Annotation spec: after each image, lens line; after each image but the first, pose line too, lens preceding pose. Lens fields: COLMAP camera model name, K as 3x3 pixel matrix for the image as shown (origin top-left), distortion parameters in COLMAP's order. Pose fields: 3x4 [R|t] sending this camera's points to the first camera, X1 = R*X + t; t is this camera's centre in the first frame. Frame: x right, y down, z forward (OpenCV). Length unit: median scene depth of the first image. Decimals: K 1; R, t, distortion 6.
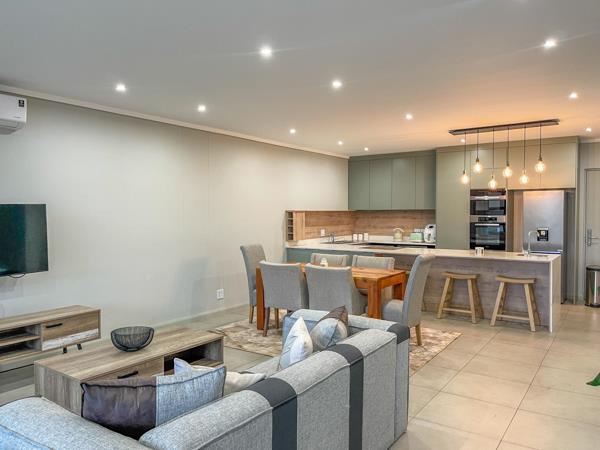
lens RADIAL K [[459.2, 0, 300.4], [0, 459.2, 217.0], [0, 0, 1]] dist [0.048618, -0.002892]
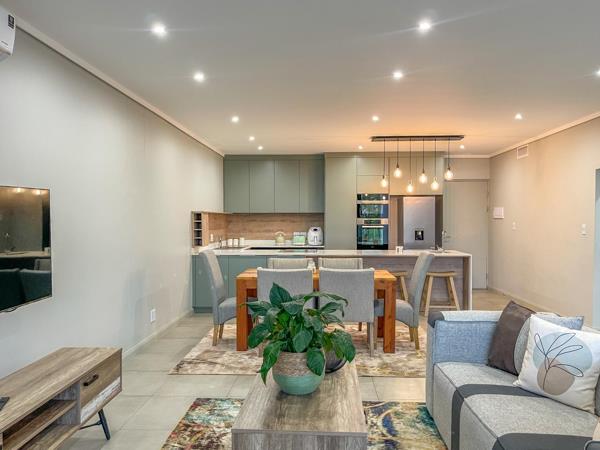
lens RADIAL K [[469.6, 0, 304.0], [0, 469.6, 224.9], [0, 0, 1]] dist [0.068687, -0.065152]
pose [[0.842575, -0.004025, 0.538563, -0.326757], [0.003891, 0.999991, 0.001386, 0.010364], [-0.538564, 0.000928, 0.842584, 0.150836]]
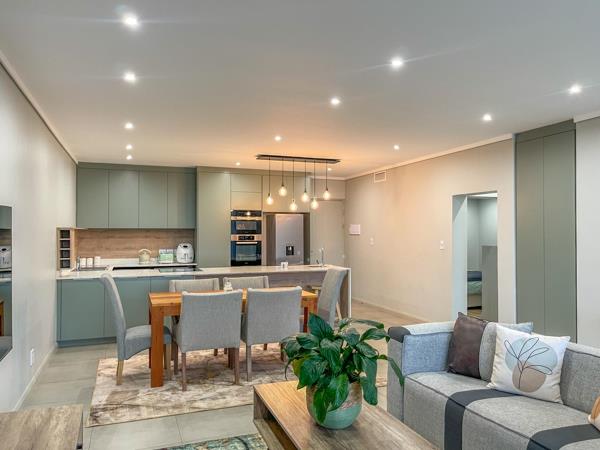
lens RADIAL K [[460.3, 0, 304.2], [0, 460.3, 226.7], [0, 0, 1]] dist [0.060981, -0.051123]
pose [[0.563115, 0.012891, 0.826278, -0.417140], [0.007090, 0.999766, -0.020430, 0.001794], [-0.826348, 0.017362, 0.562892, 0.267733]]
